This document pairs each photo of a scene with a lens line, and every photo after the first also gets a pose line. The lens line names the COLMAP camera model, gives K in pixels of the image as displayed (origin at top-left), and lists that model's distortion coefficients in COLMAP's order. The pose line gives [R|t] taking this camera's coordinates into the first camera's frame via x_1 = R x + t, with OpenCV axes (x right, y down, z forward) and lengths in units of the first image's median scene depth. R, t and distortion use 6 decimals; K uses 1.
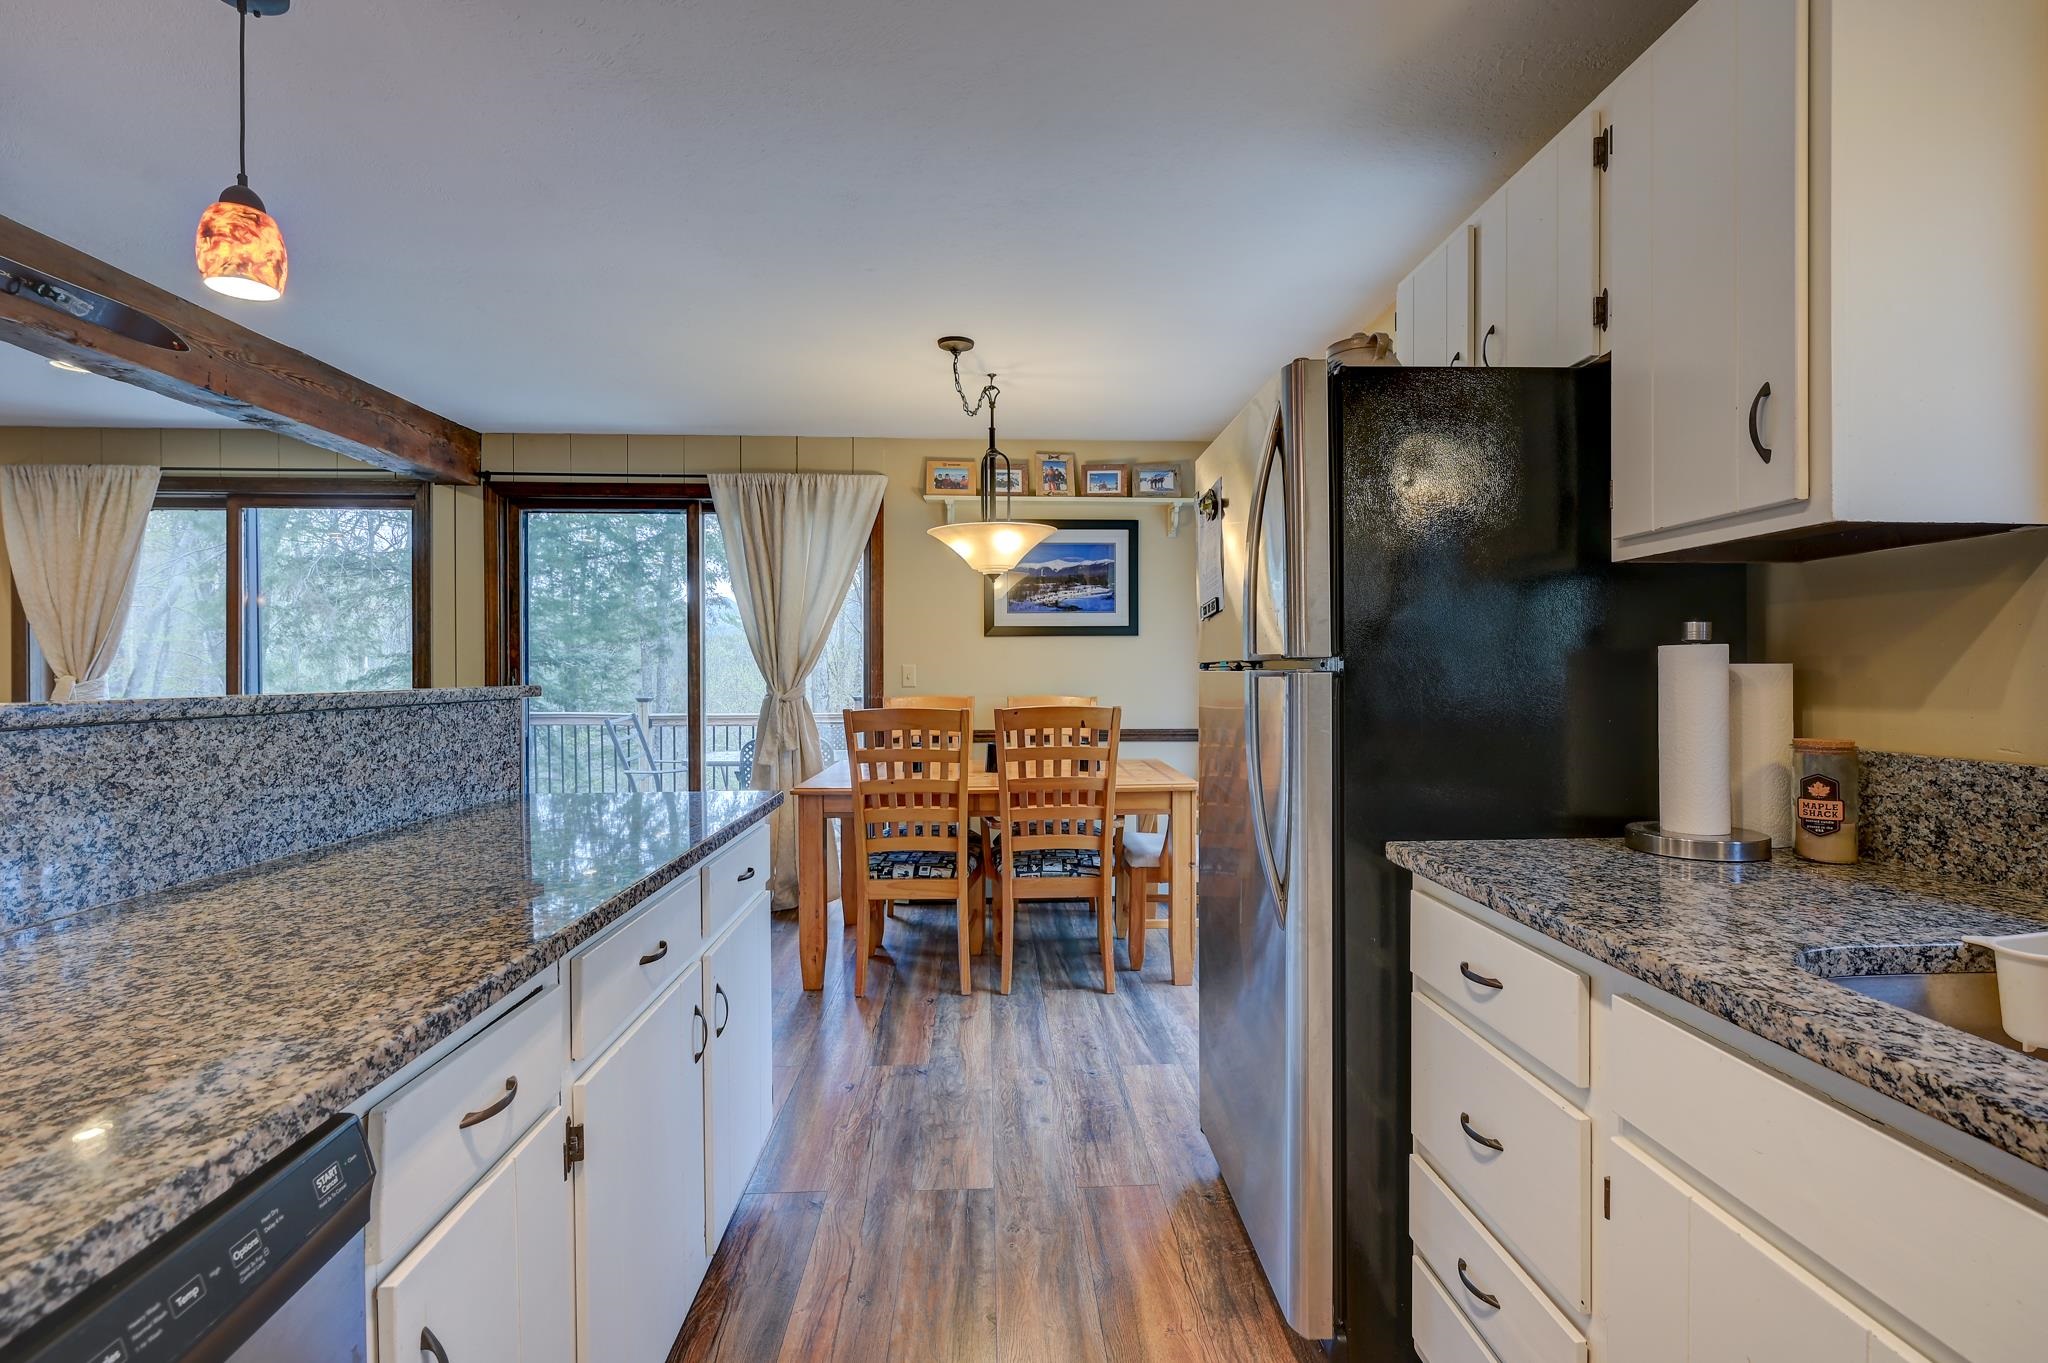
lens RADIAL K [[932.0, 0, 1027.6], [0, 932.0, 675.1], [0, 0, 1]] dist [0.000394, 0.000228]
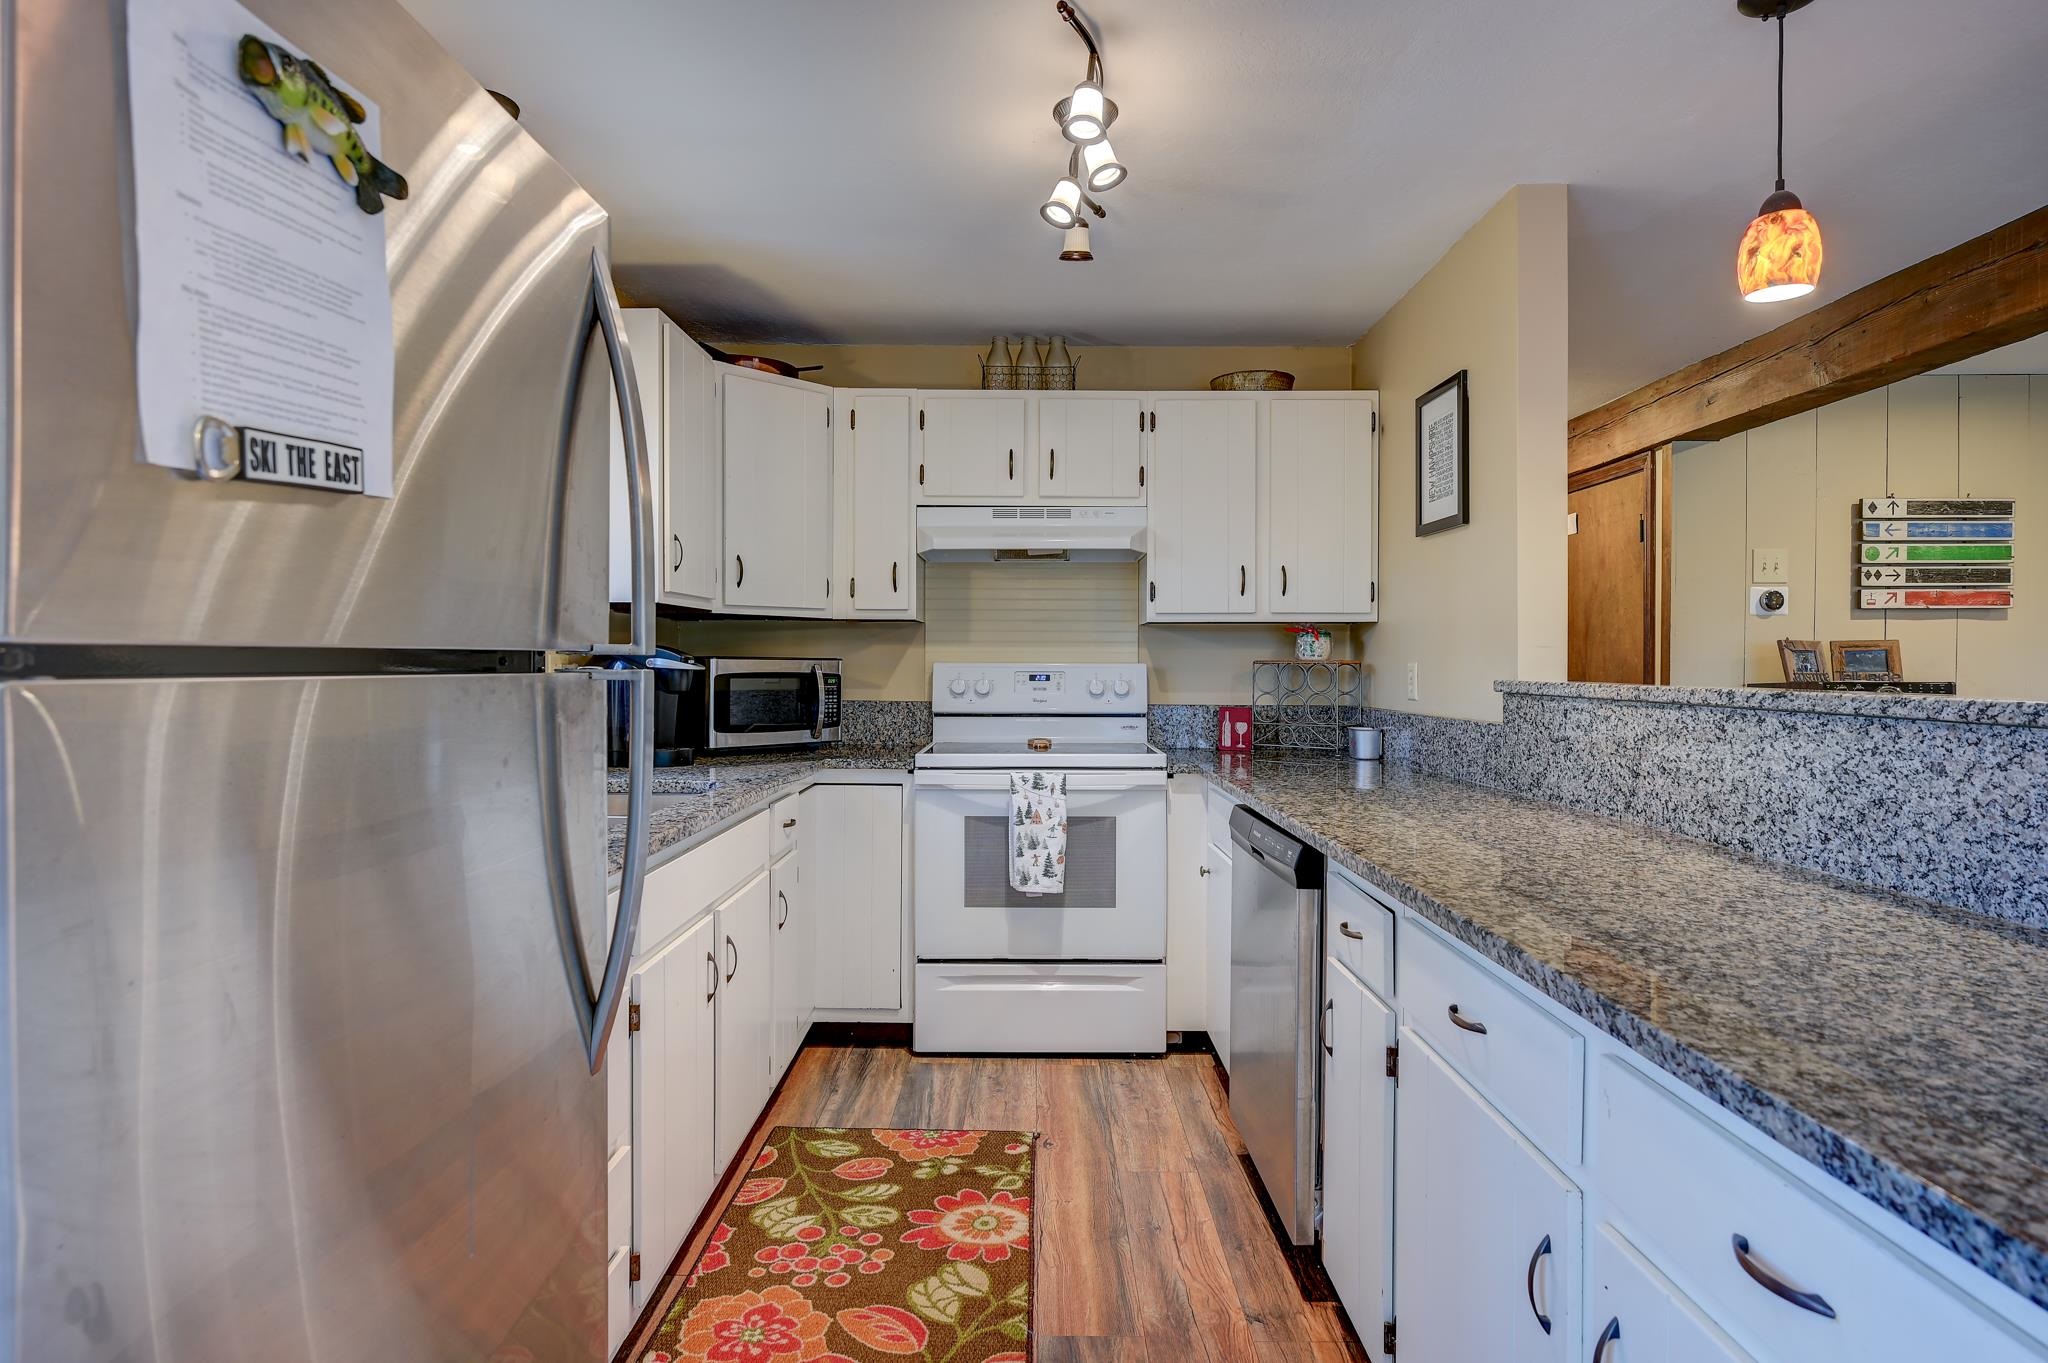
lens RADIAL K [[1067.6, 0, 1030.2], [0, 1067.6, 674.7], [0, 0, 1]] dist [-0.000912, 0.001263]
pose [[-0.998927, 0.001270, 0.046297, -0.027130], [0.002035, 0.999862, 0.016494, -0.006232], [-0.046269, 0.016571, -0.998792, 0.785192]]
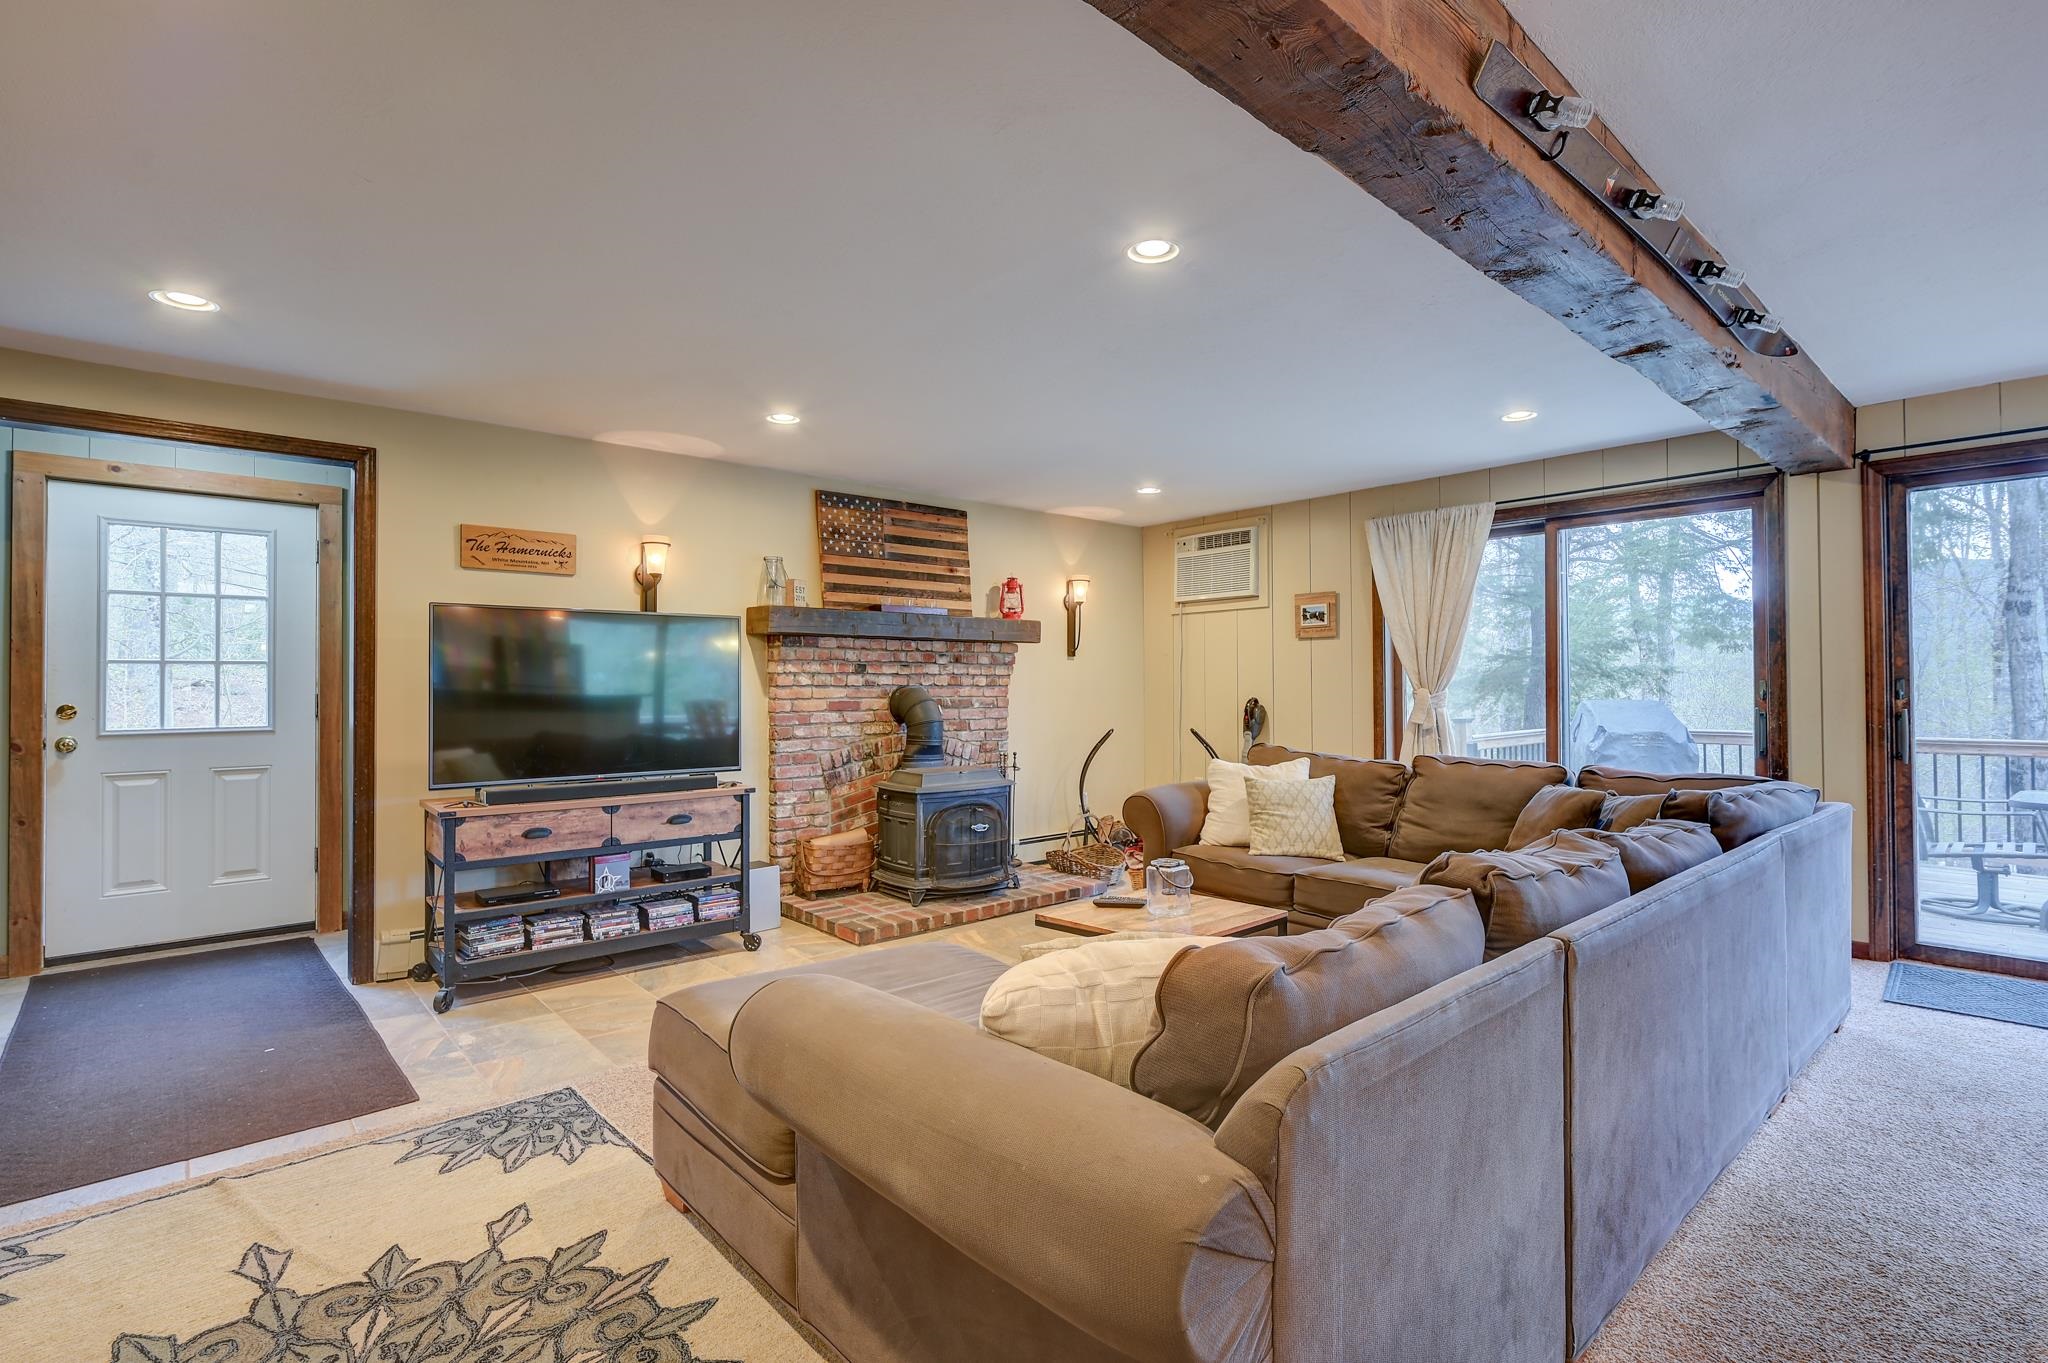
lens RADIAL K [[948.7, 0, 1028.0], [0, 948.7, 673.7], [0, 0, 1]] dist [-0.002158, 0.000106]
pose [[0.631219, -0.012642, -0.775501, -0.520592], [0.000274, 0.999871, -0.016076, 0.001779], [0.775604, 0.009934, 0.631141, -0.195600]]
